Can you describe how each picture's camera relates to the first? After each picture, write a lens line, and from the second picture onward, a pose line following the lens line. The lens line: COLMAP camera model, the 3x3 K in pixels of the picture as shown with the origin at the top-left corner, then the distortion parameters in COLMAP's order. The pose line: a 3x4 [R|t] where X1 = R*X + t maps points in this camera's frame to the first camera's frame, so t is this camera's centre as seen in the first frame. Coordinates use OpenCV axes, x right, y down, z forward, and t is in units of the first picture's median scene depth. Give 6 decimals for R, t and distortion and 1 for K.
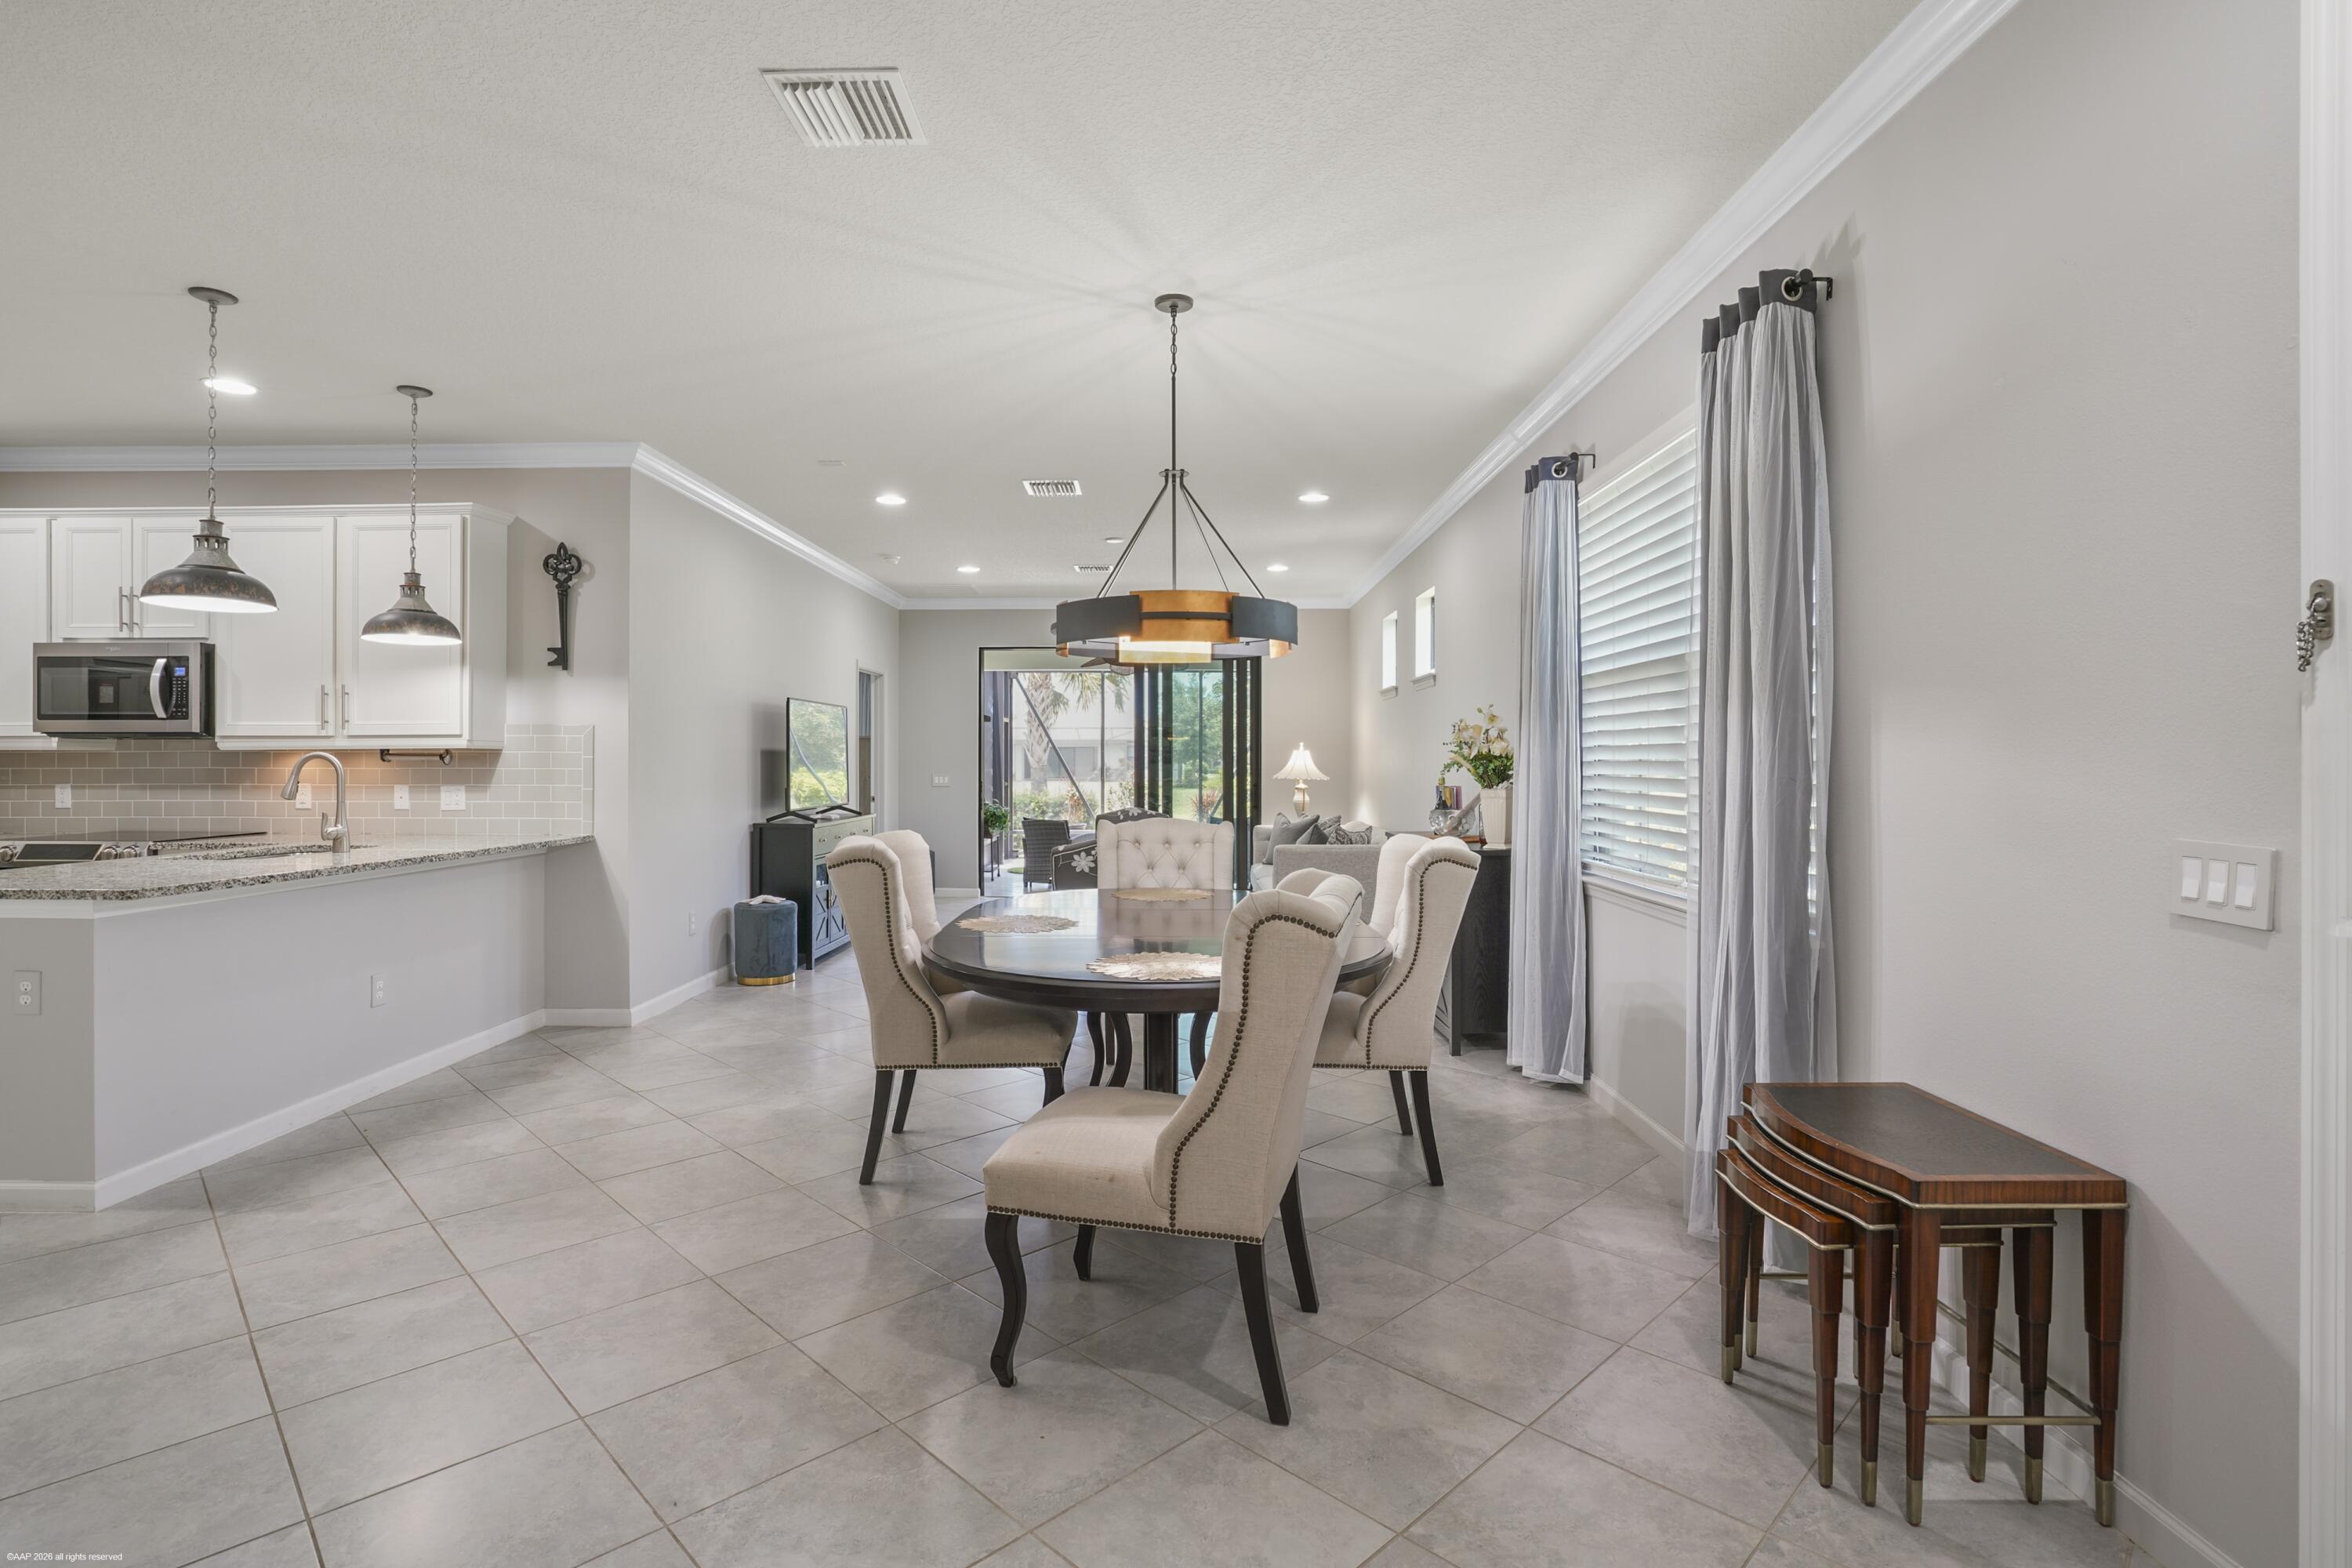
lens RADIAL K [[1121.6, 0, 1171.6], [0, 1121.6, 770.5], [0, 0, 1]] dist [-0.001858, -0.000075]
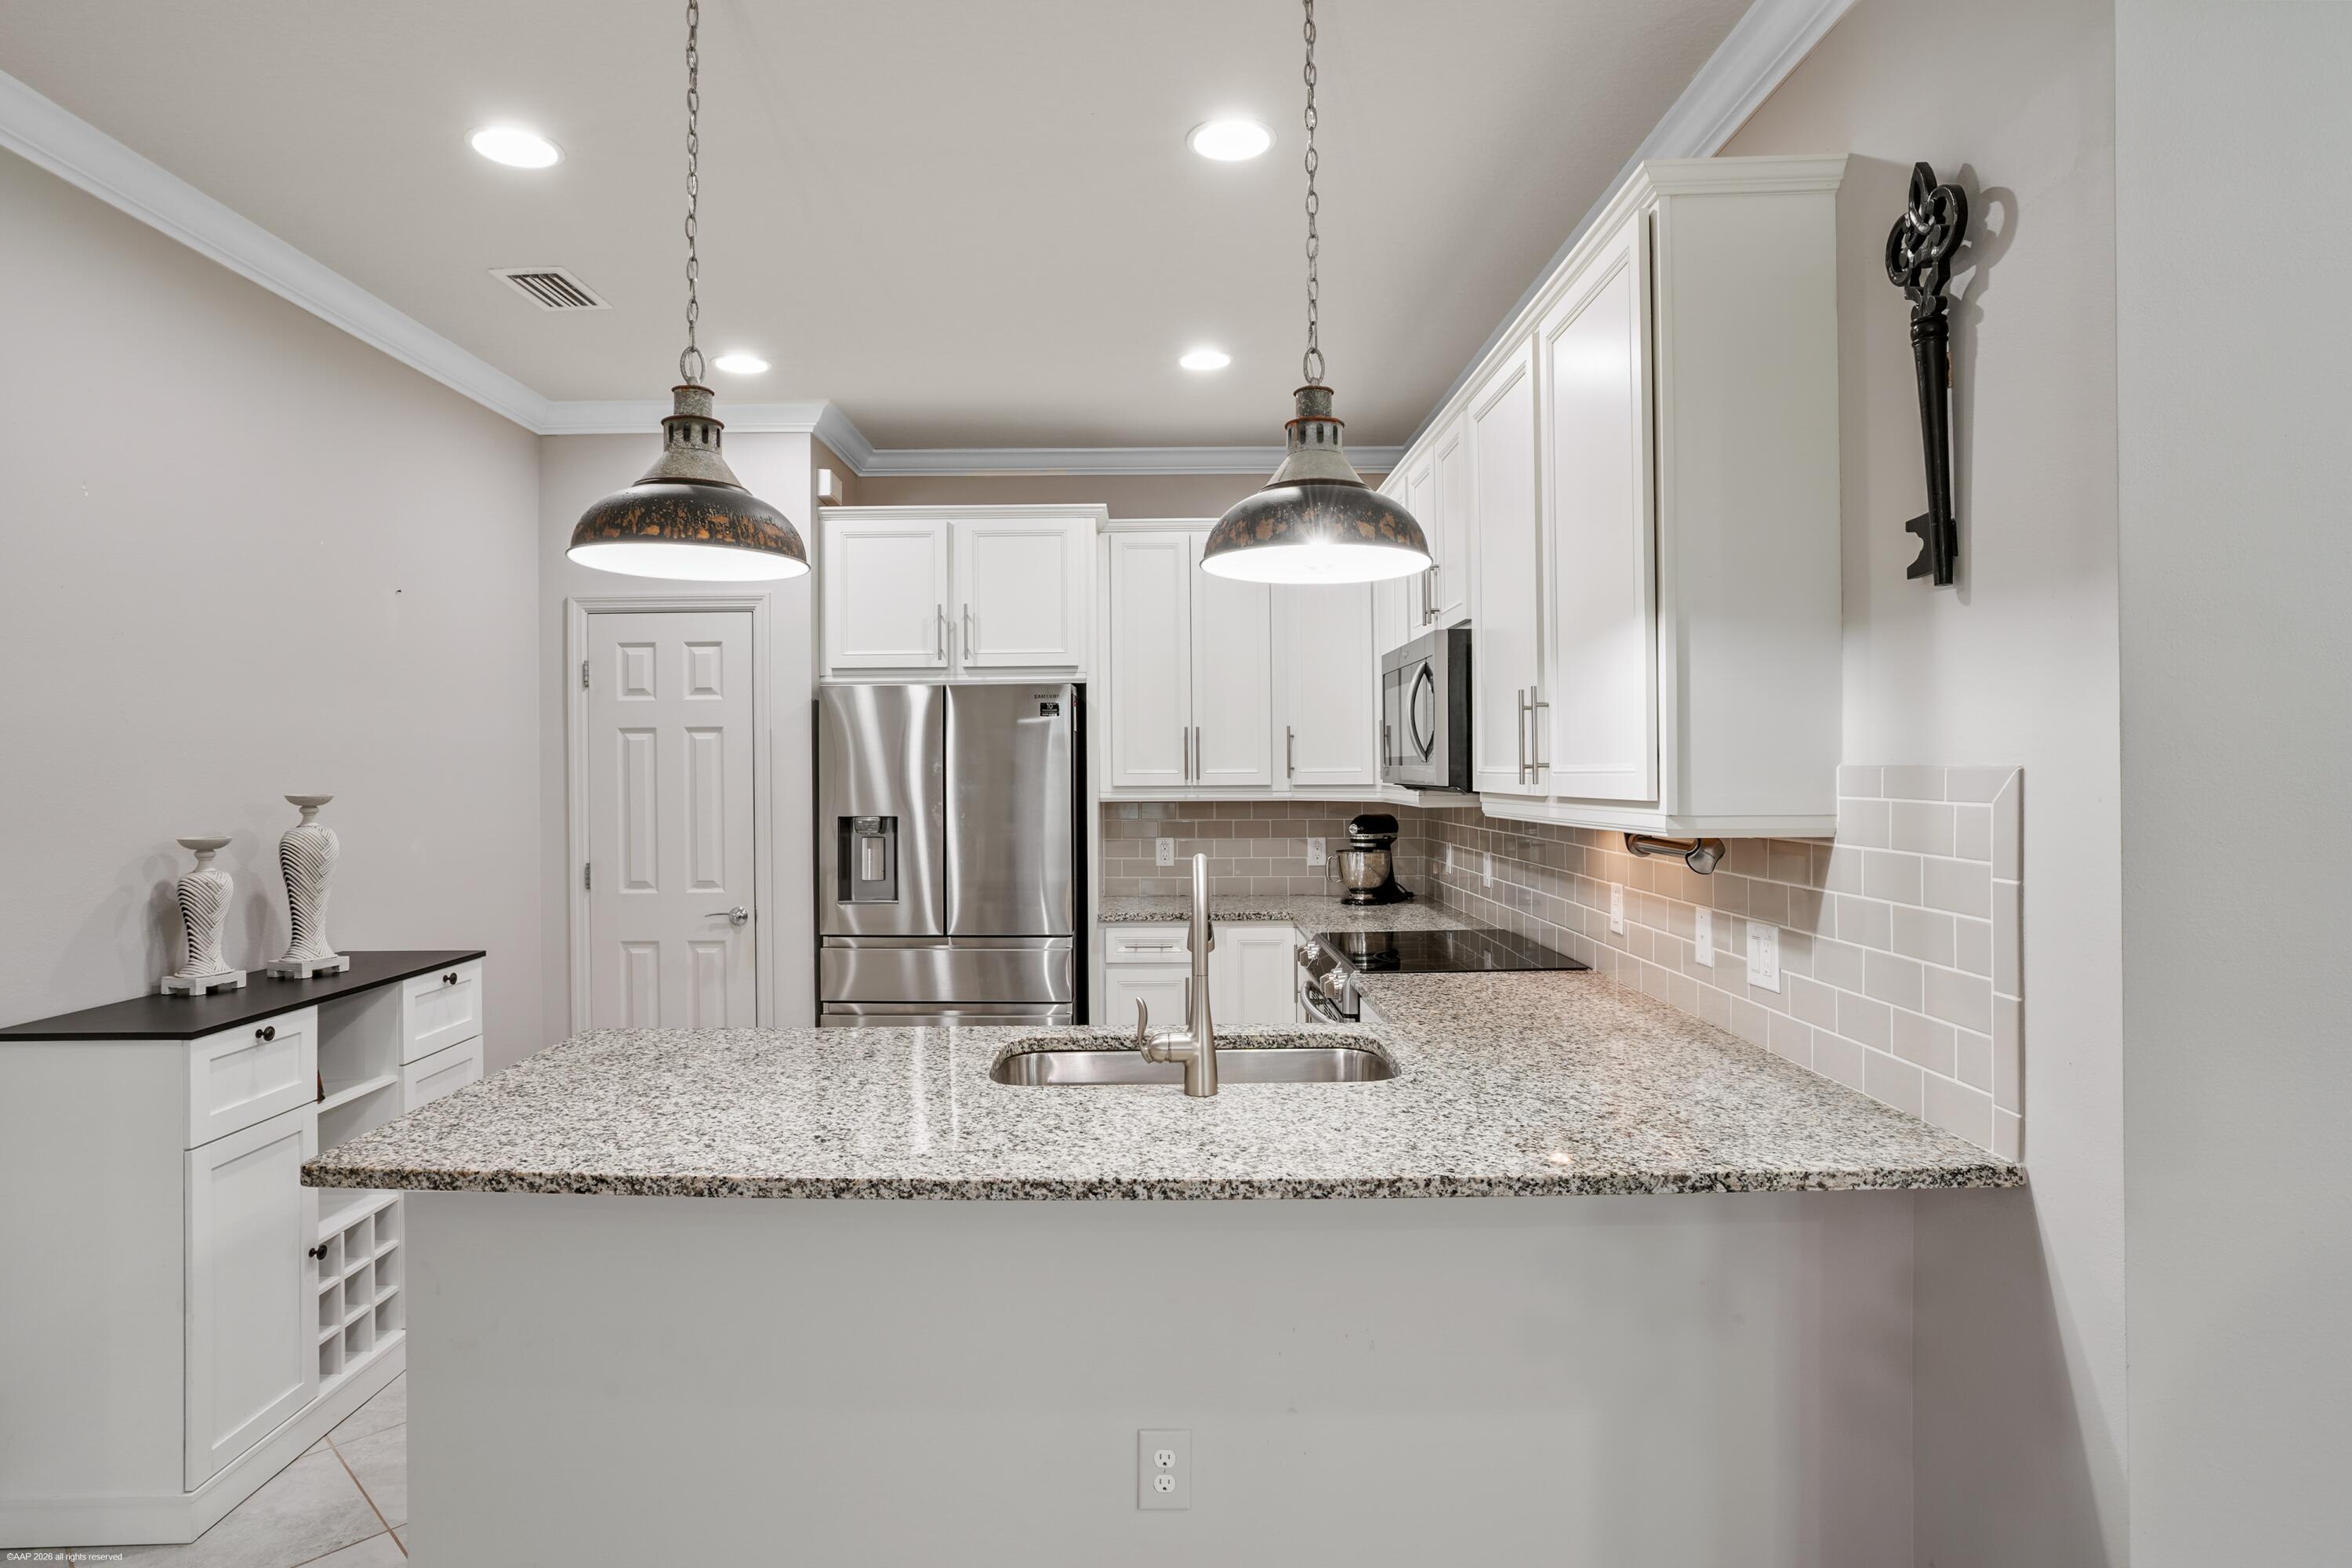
lens RADIAL K [[1229.1, 0, 1173.3], [0, 1229.1, 772.6], [0, 0, 1]] dist [-0.024914, -0.000014]
pose [[0.030380, 0.001210, -0.999538, -0.222961], [-0.003794, 0.999992, 0.001095, -0.038932], [0.999531, 0.003759, 0.030384, 0.787072]]
